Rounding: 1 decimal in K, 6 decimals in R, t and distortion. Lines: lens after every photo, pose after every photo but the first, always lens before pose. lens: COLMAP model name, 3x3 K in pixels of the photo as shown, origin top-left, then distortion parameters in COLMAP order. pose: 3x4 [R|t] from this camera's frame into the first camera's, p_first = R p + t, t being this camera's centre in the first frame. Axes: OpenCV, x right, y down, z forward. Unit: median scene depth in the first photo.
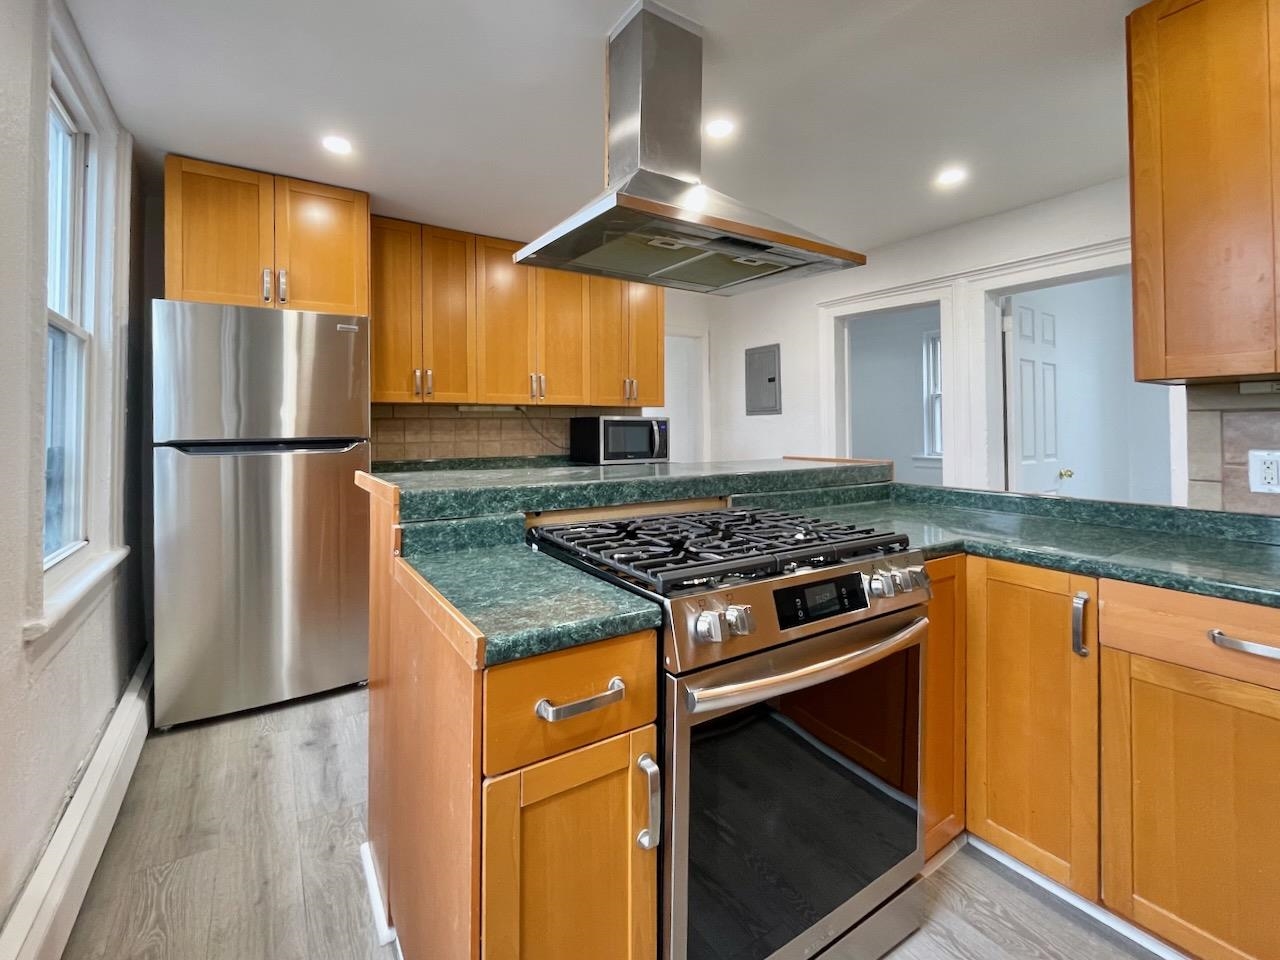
lens RADIAL K [[567.6, 0, 635.6], [0, 567.6, 419.5], [0, 0, 1]] dist [-0.001543, 0.000013]
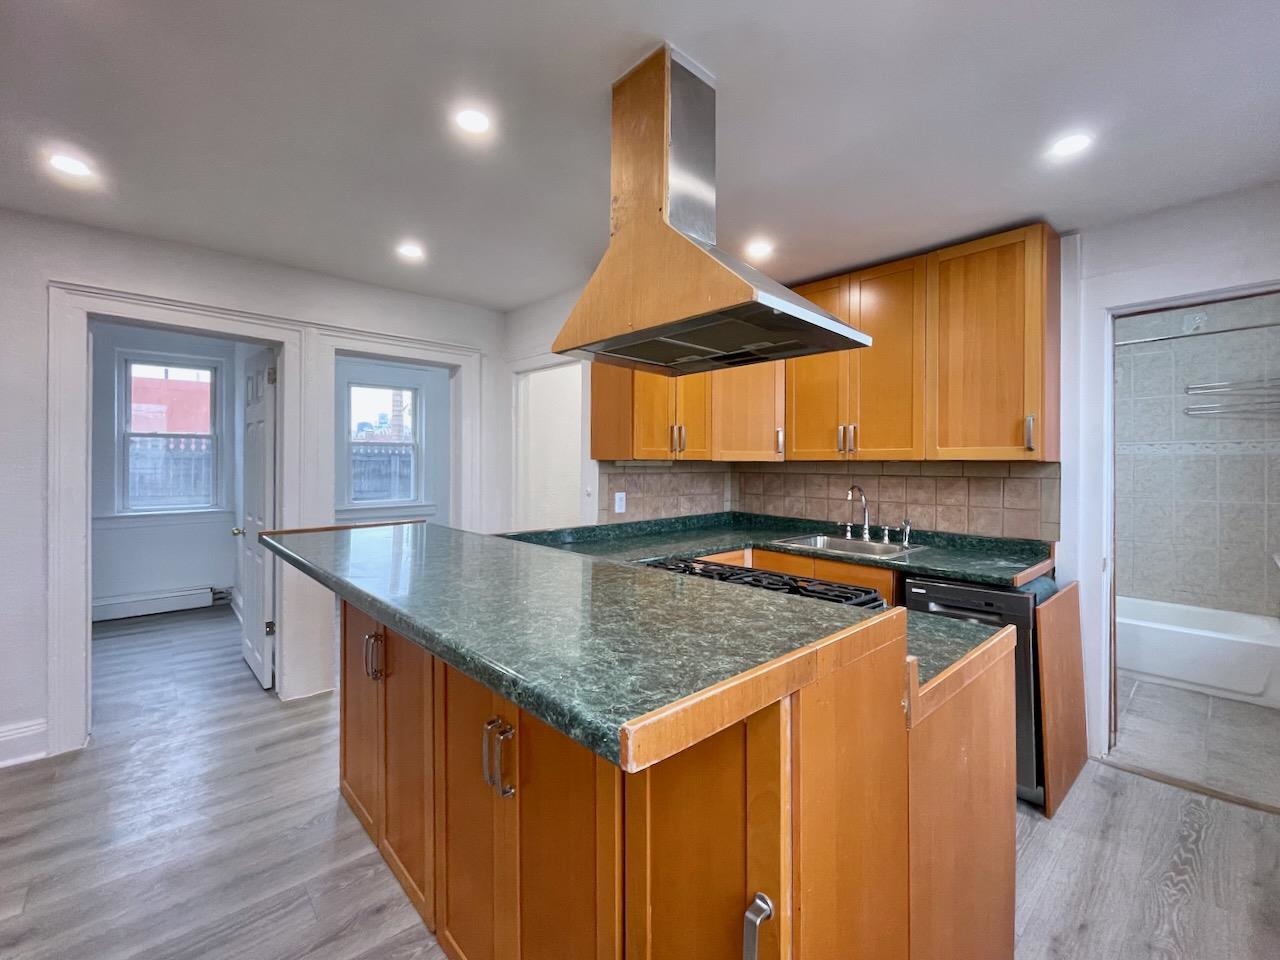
lens RADIAL K [[547.3, 0, 633.7], [0, 547.3, 460.7], [0, 0, 1]] dist [-0.001796, -0.000129]
pose [[-0.151236, 0.007510, 0.988469, -0.520361], [-0.016511, 0.999812, -0.010122, -0.025449], [-0.988360, -0.017852, -0.151083, 0.714632]]
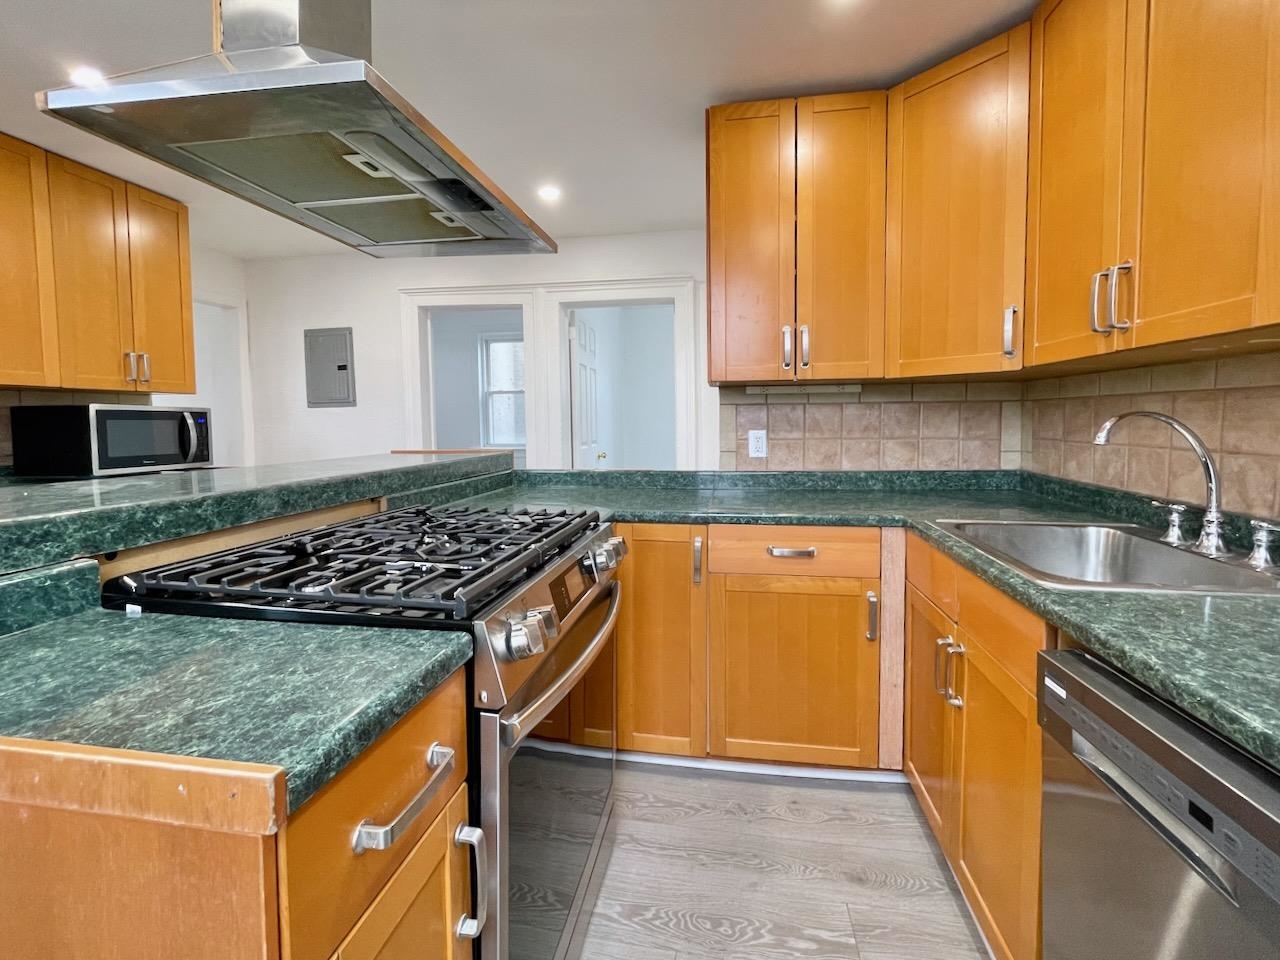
lens RADIAL K [[545.7, 0, 644.7], [0, 545.7, 445.5], [0, 0, 1]] dist [-0.001665, -0.000006]
pose [[0.677447, -0.036505, 0.734665, -0.120555], [-0.002707, 0.998637, 0.052118, 0.010656], [-0.735567, -0.037296, 0.676425, 0.114678]]
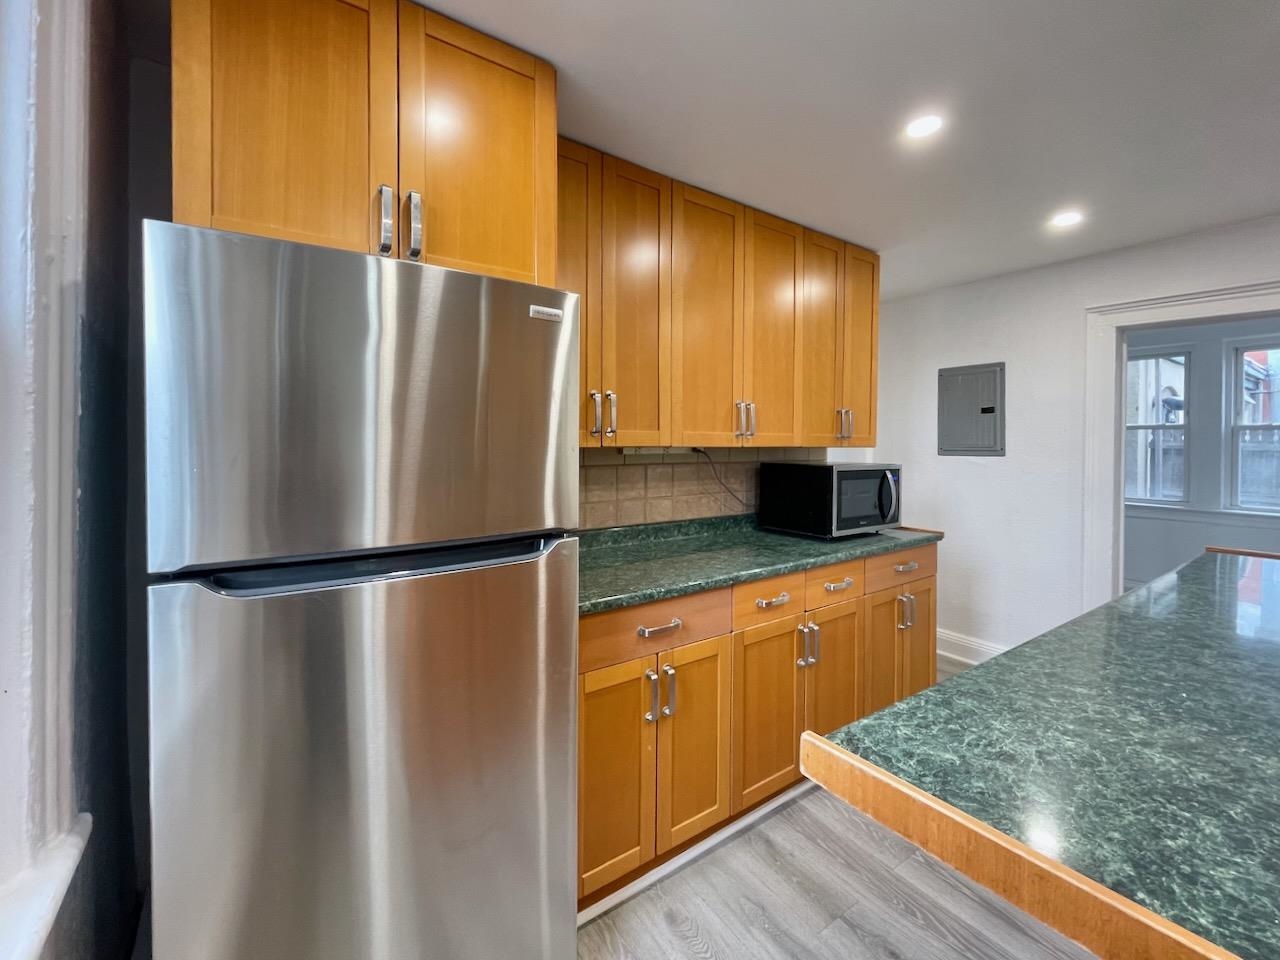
lens RADIAL K [[545.7, 0, 644.7], [0, 545.7, 445.5], [0, 0, 1]] dist [-0.001665, -0.000006]
pose [[0.999234, 0.014774, 0.036232, -0.408541], [-0.015583, 0.999633, 0.022140, -0.052789], [-0.035891, -0.022688, 0.999098, 0.480337]]
